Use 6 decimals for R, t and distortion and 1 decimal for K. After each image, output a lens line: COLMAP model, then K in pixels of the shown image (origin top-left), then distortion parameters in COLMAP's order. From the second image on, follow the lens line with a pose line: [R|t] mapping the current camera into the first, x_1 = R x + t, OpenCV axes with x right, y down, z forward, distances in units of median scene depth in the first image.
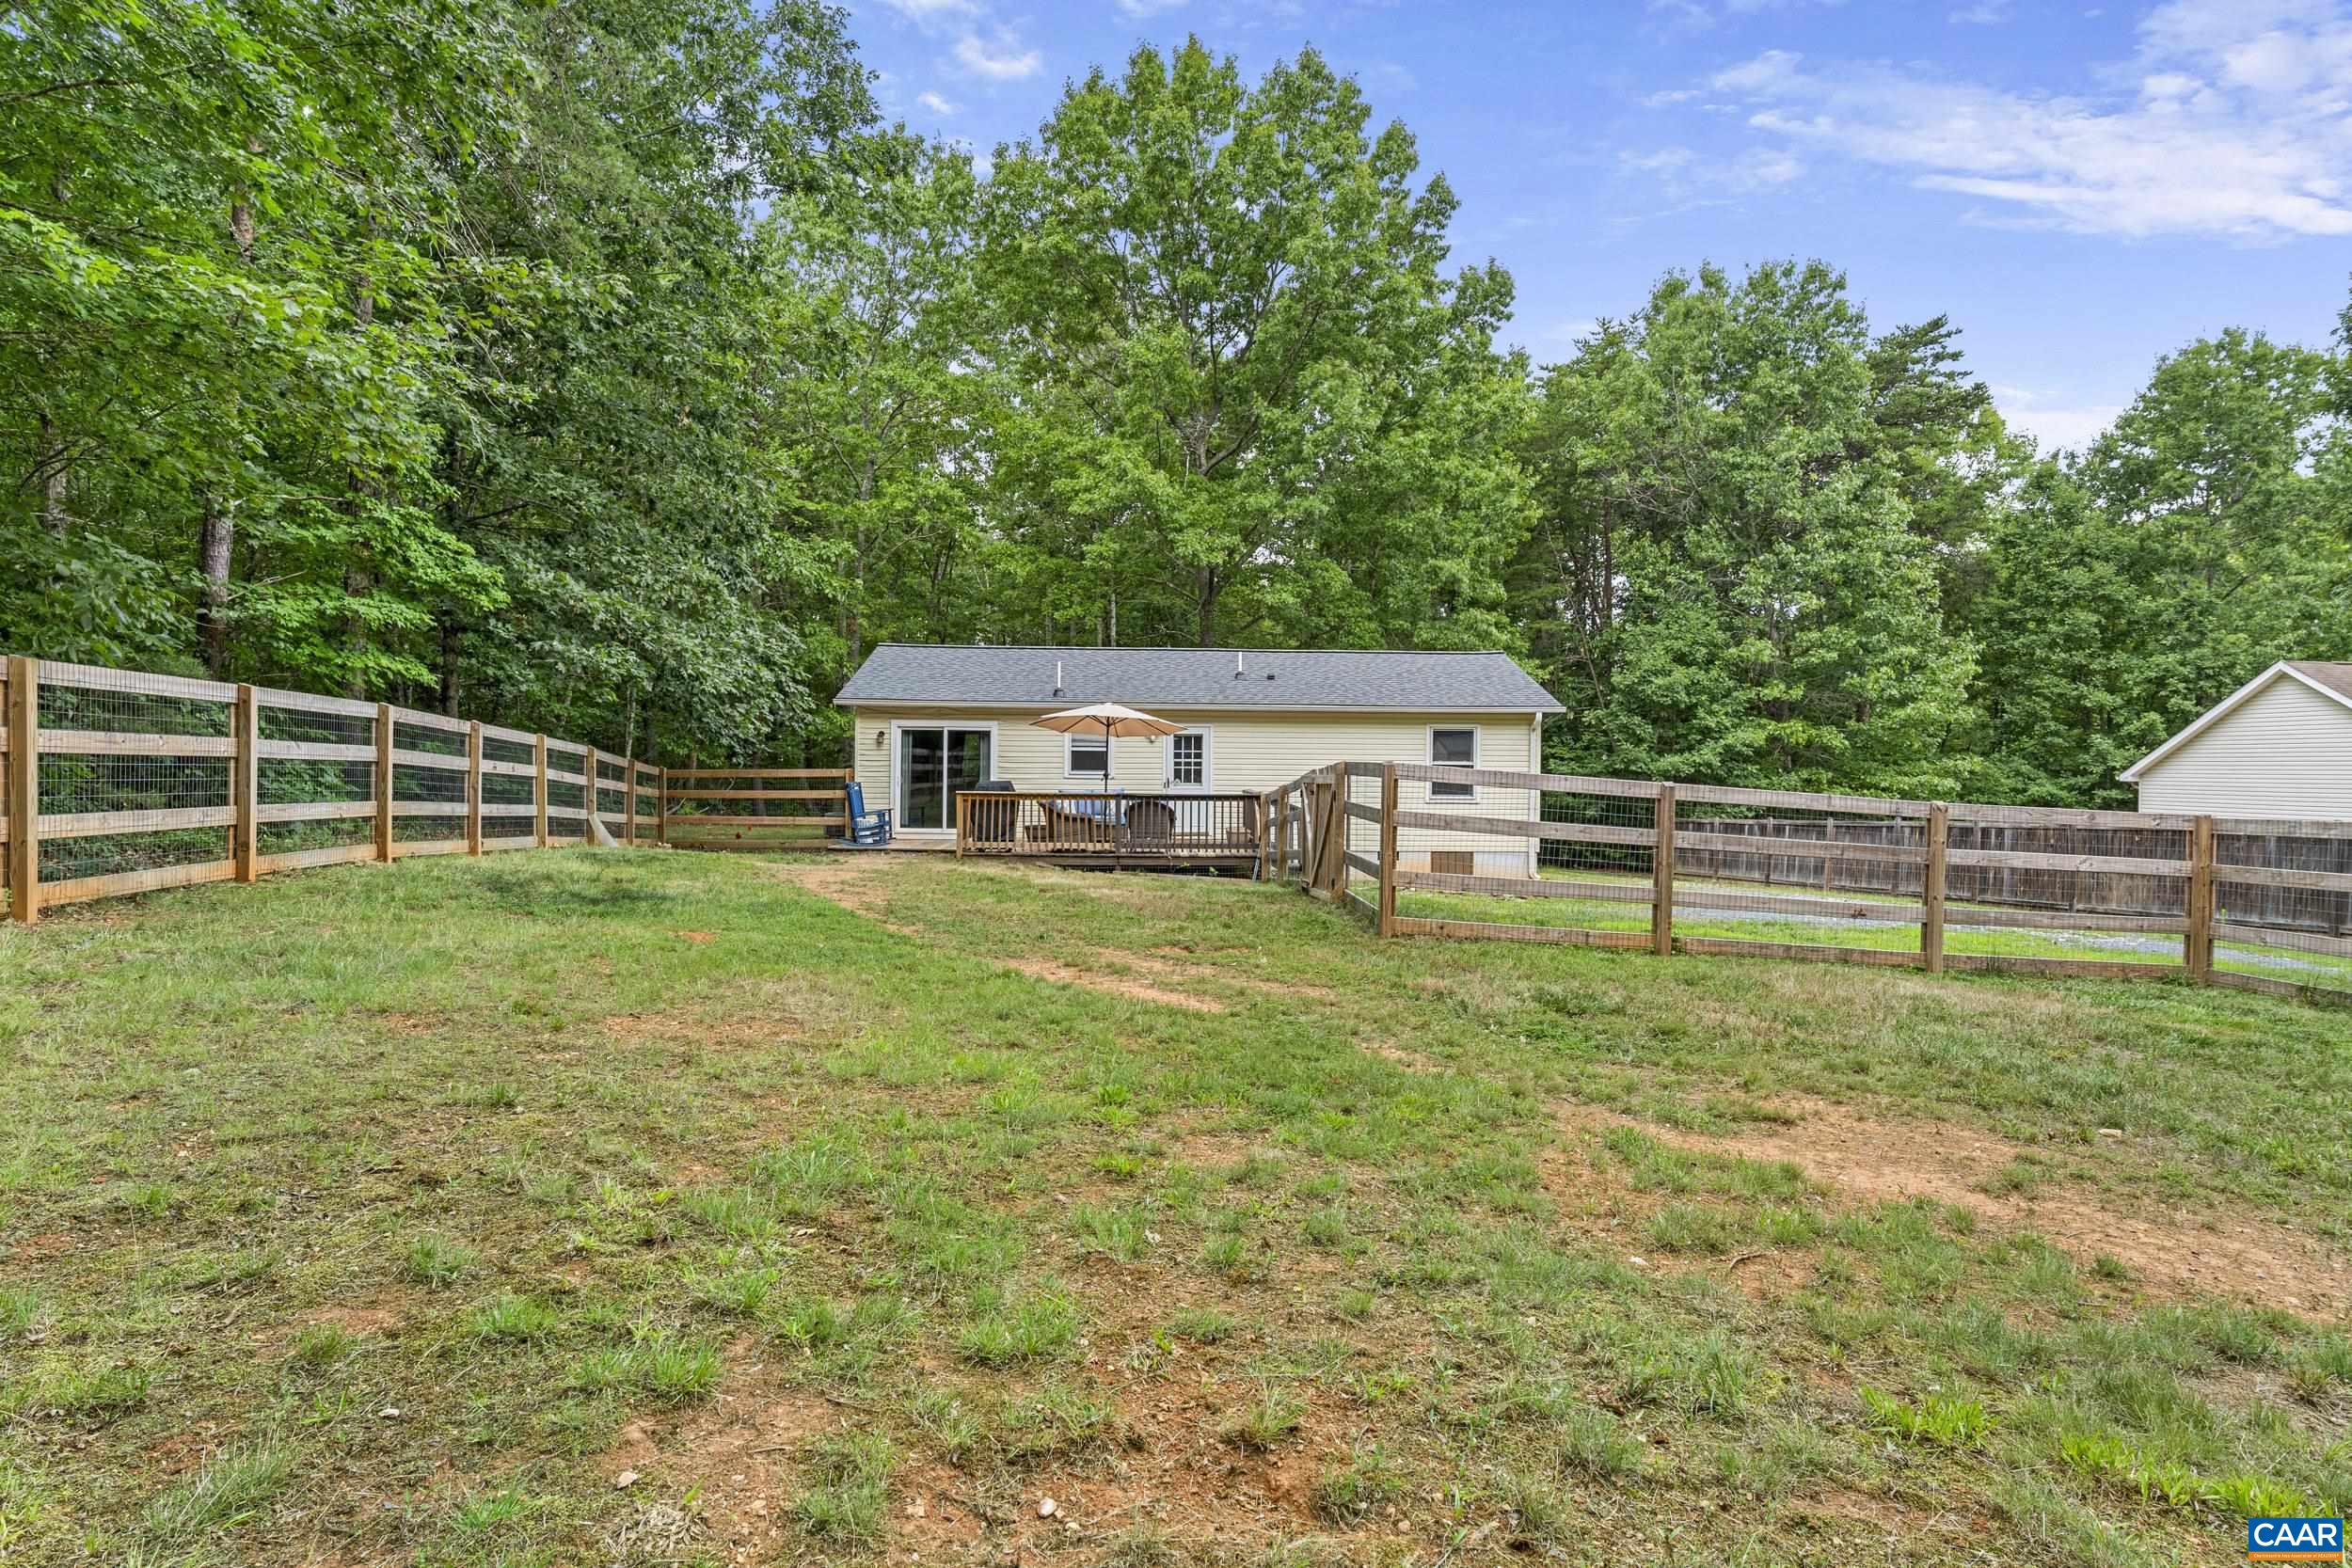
lens RADIAL K [[1290.8, 0, 1184.2], [0, 1290.8, 768.0], [0, 0, 1]] dist [-0.004537, 0.002258]
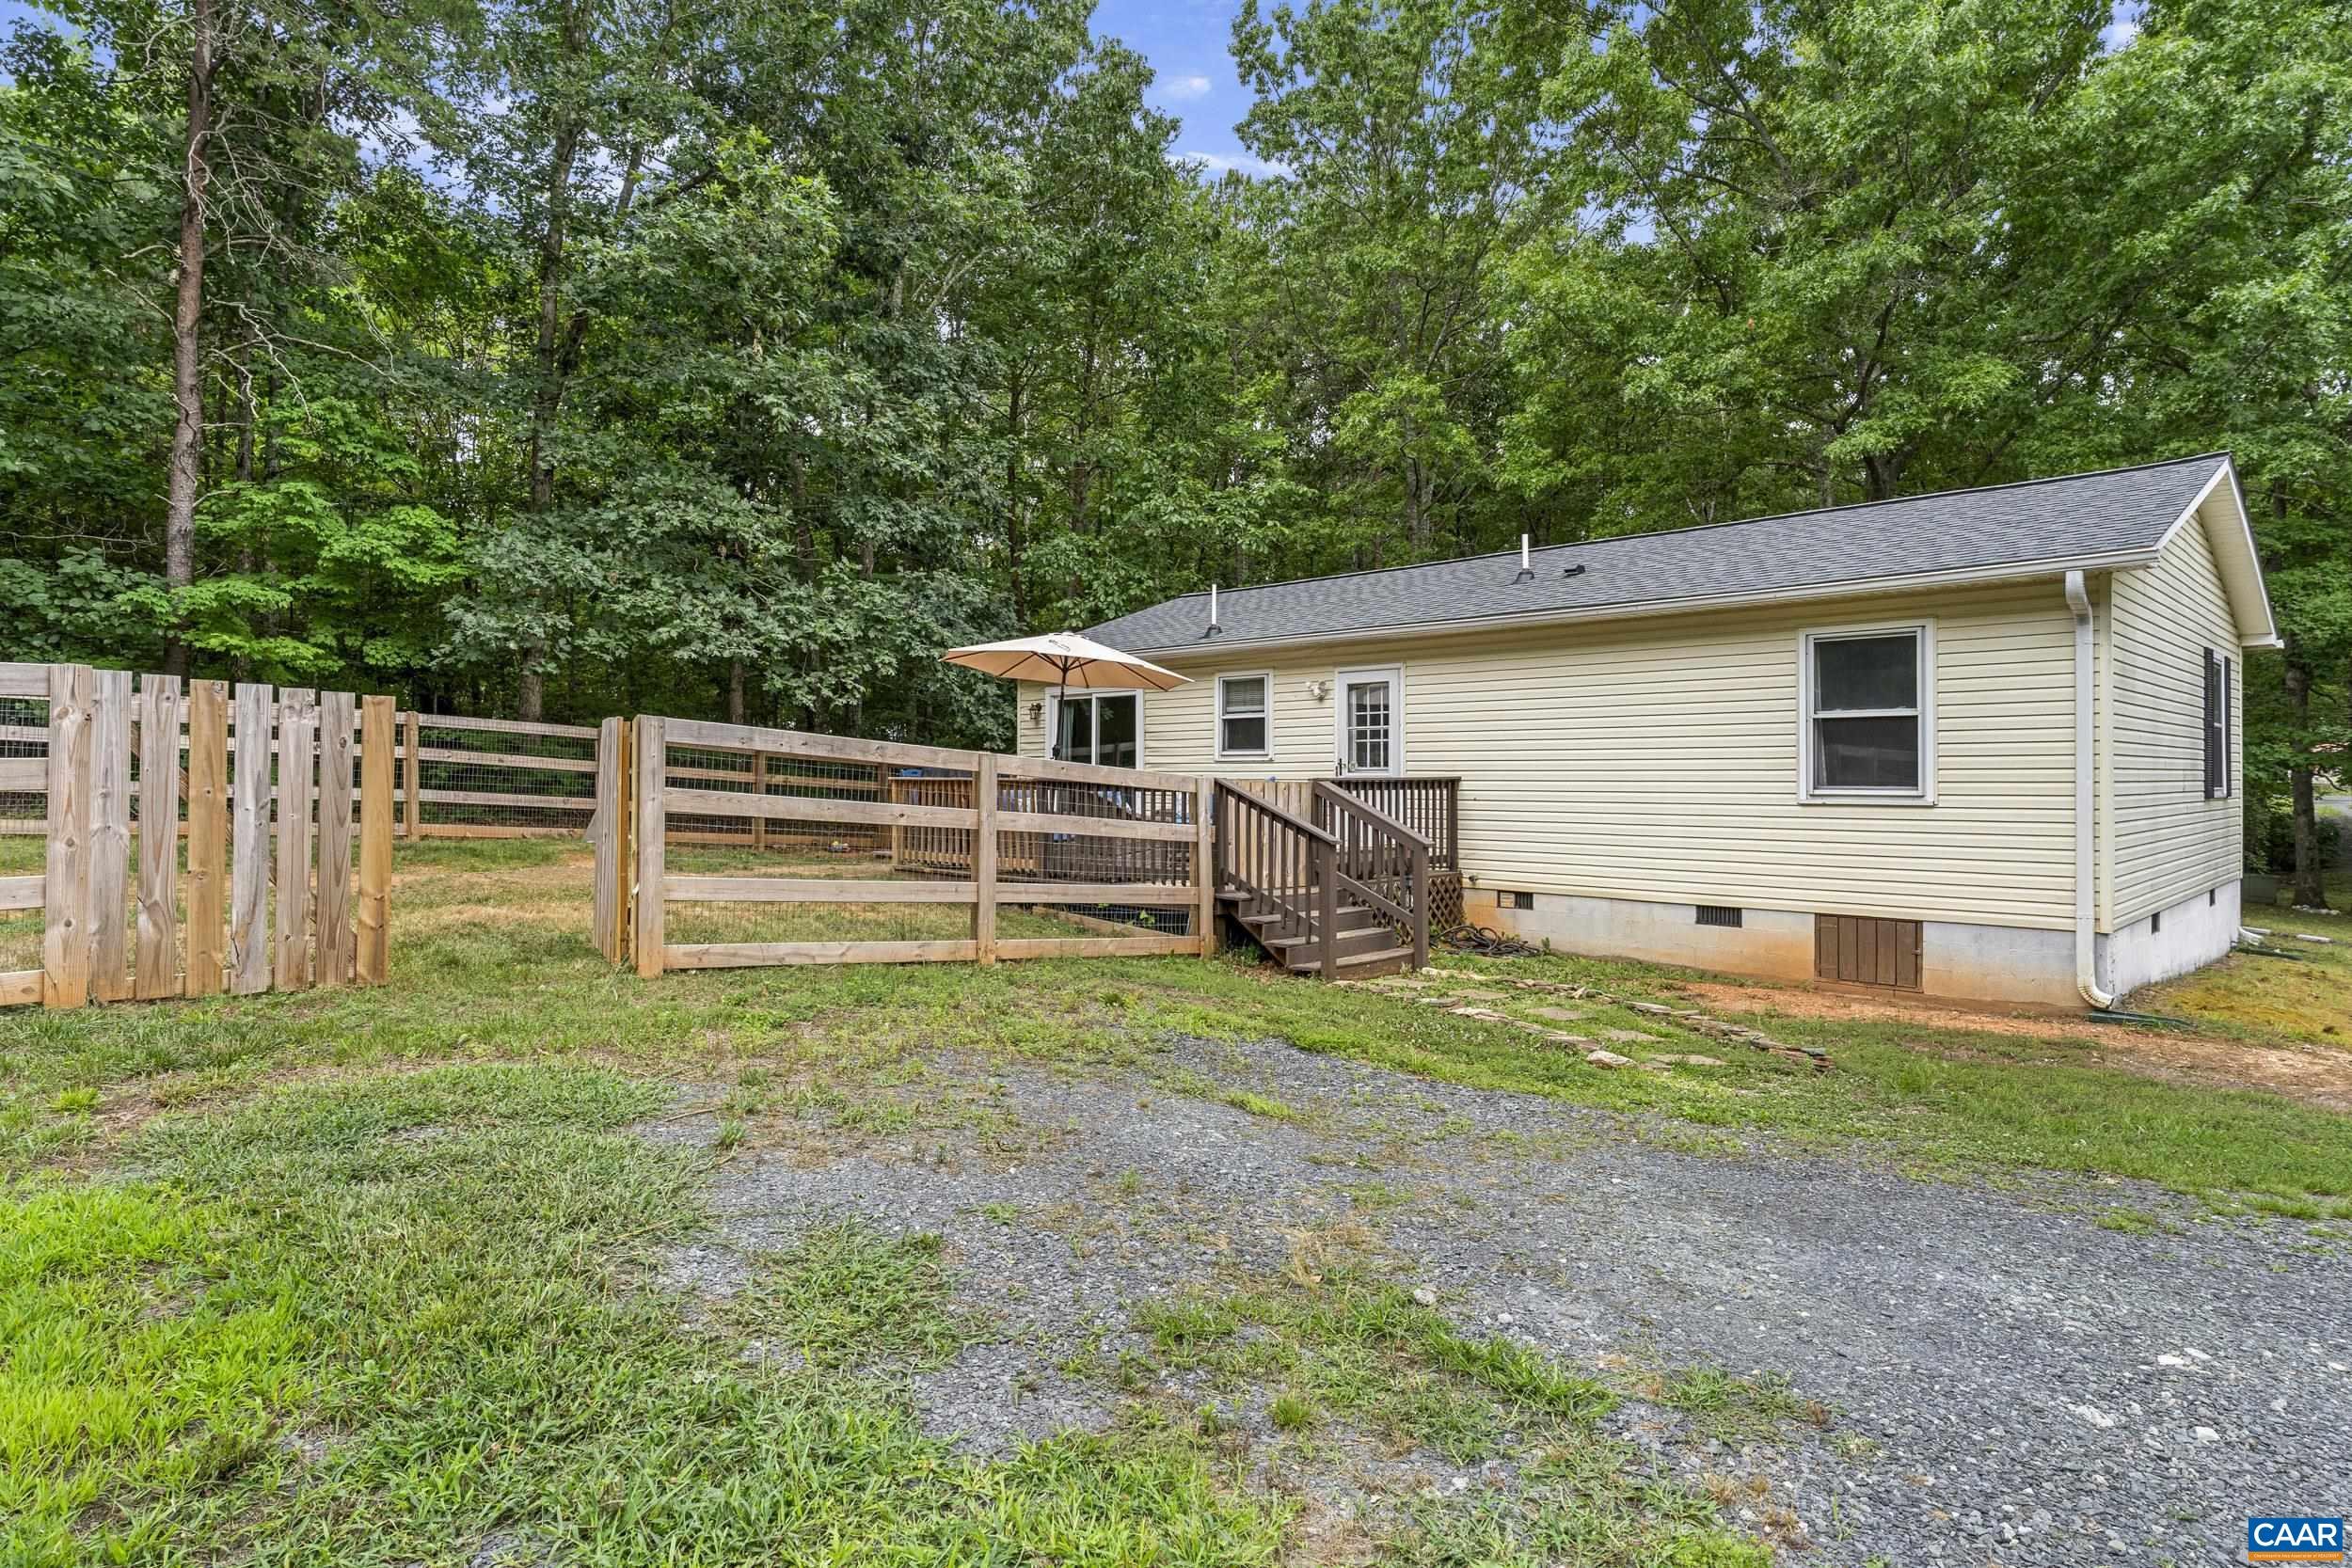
lens RADIAL K [[1303.1, 0, 1164.2], [0, 1303.1, 781.4], [0, 0, 1]] dist [-0.016275, 0.000329]
pose [[0.678193, -0.005380, -0.734864, 0.397508], [0.003164, 0.999985, -0.004401, 0.021879], [0.734877, 0.000659, 0.678200, 0.570657]]
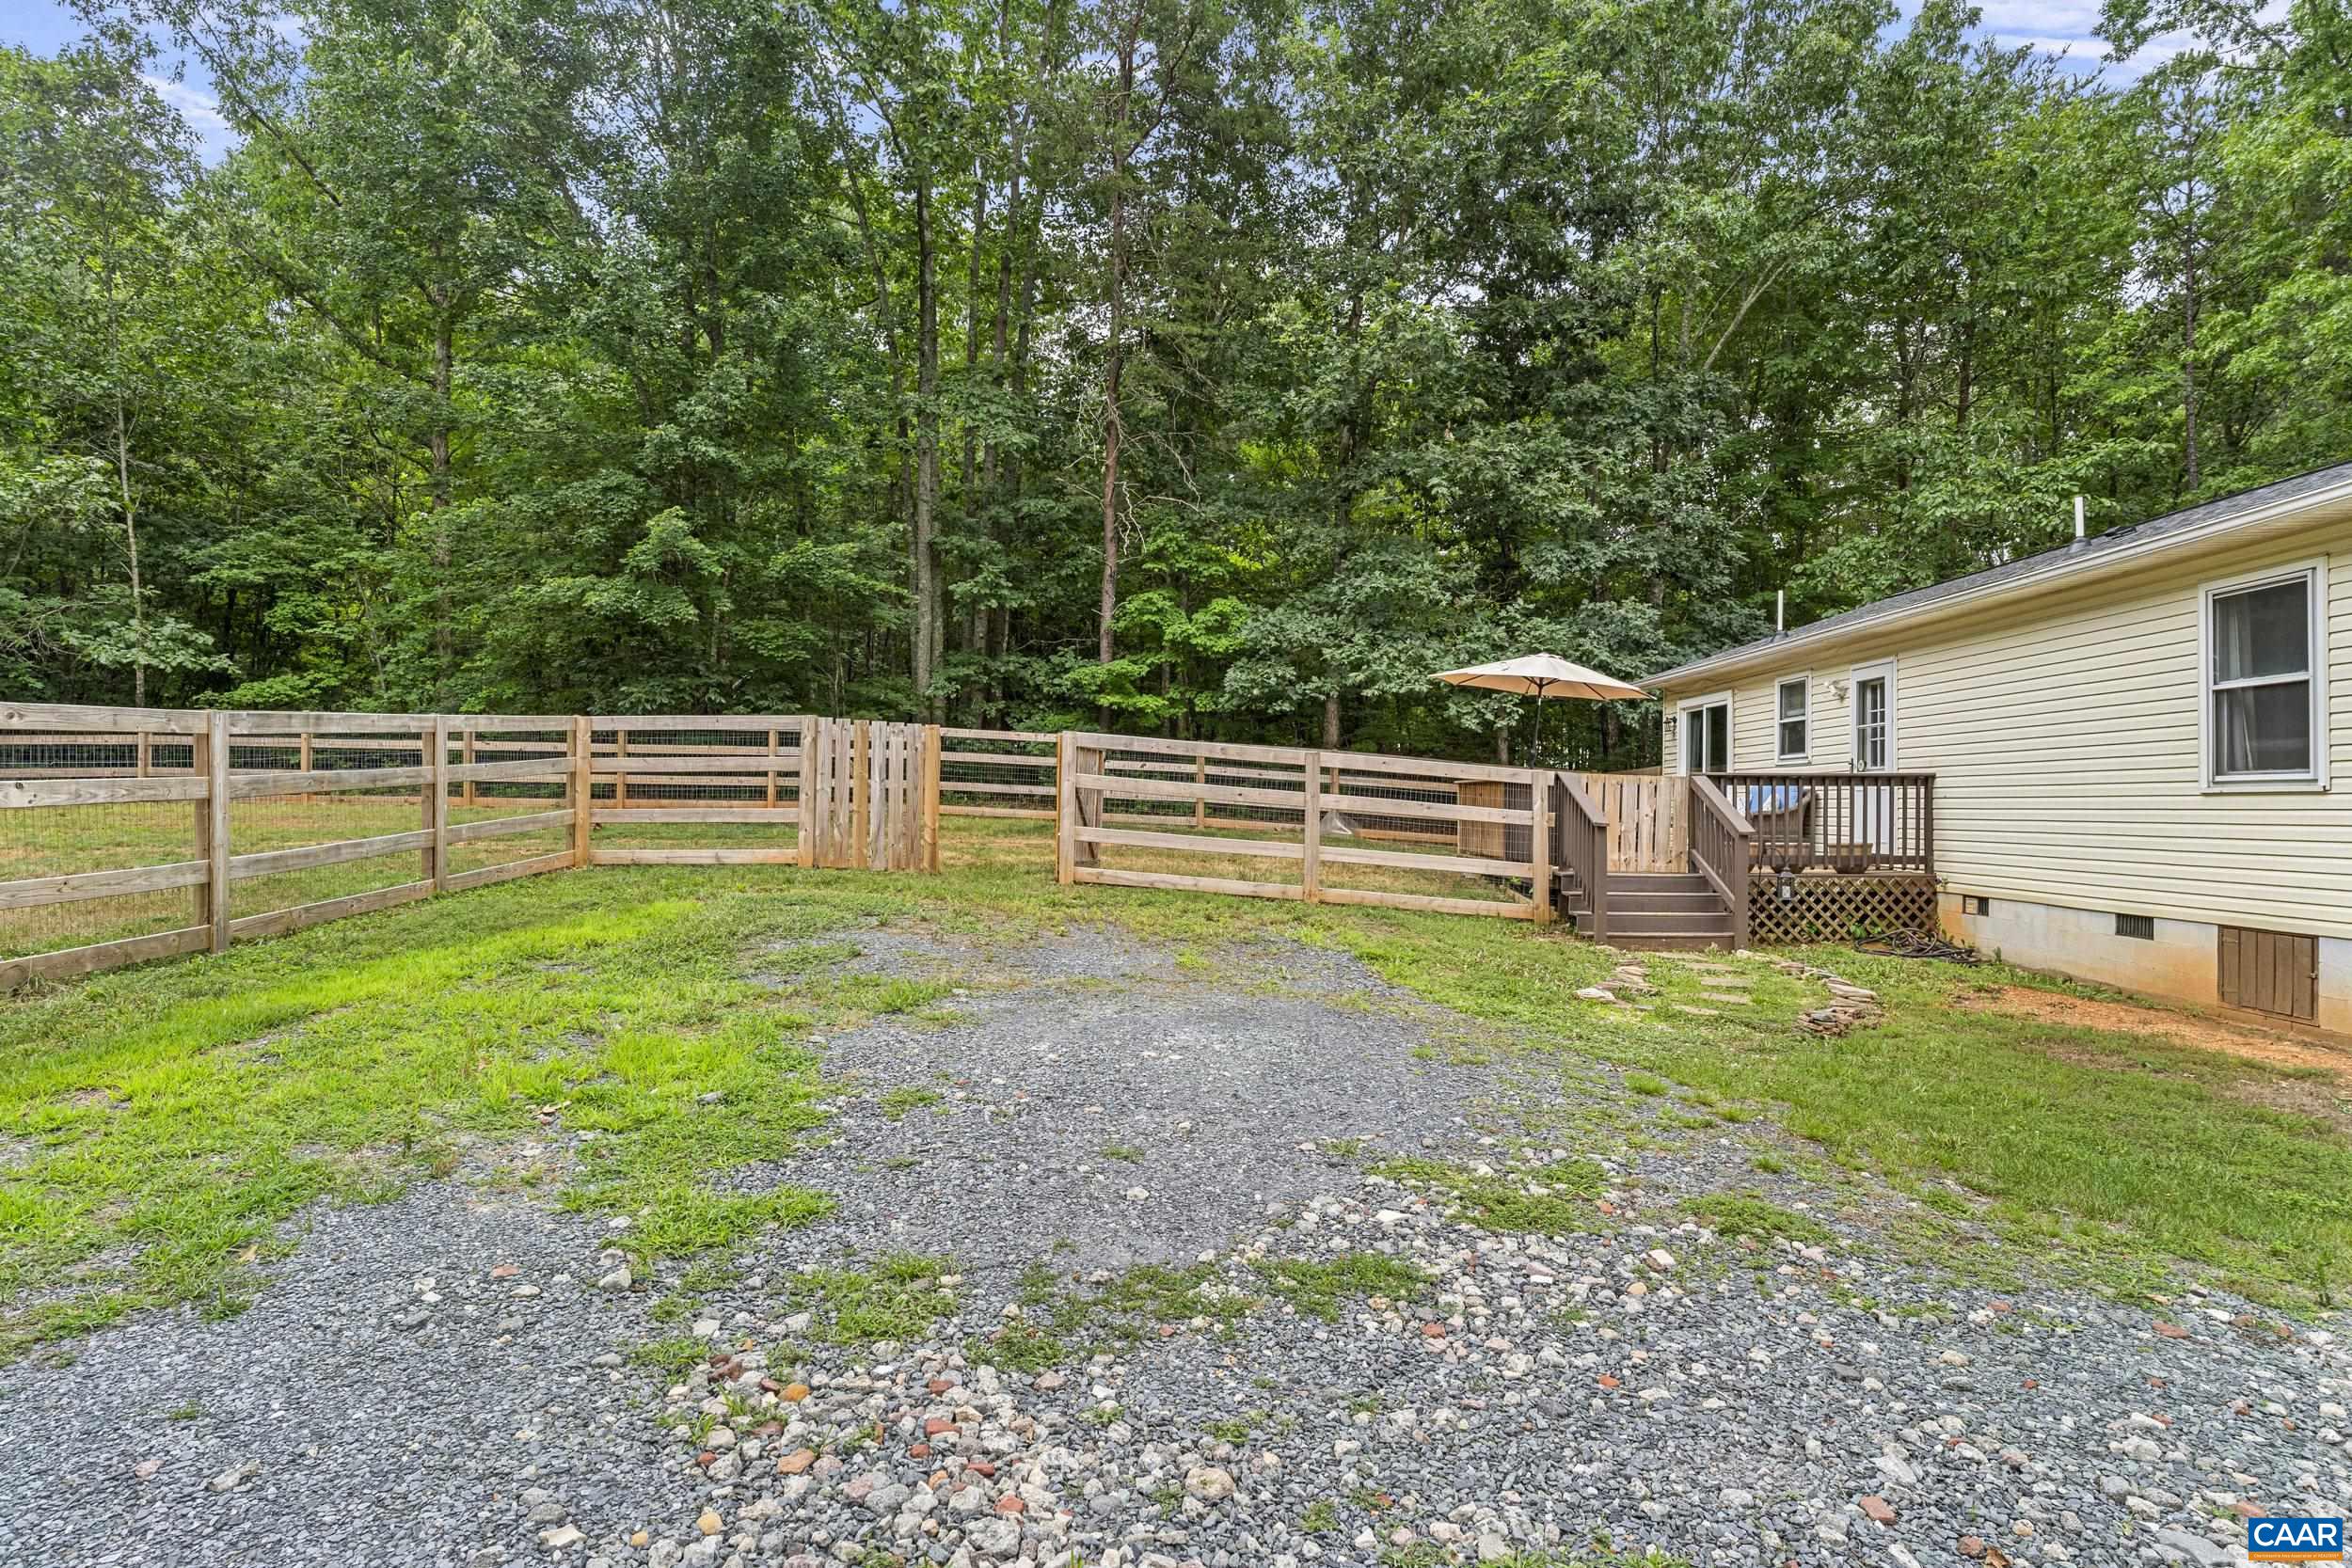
lens RADIAL K [[1303.1, 0, 1164.2], [0, 1303.1, 781.4], [0, 0, 1]] dist [-0.016275, 0.000329]
pose [[-0.054587, -0.029733, -0.998066, 0.623650], [-0.012529, 0.999498, -0.029091, 0.041127], [0.998430, 0.010916, -0.054932, 0.772334]]
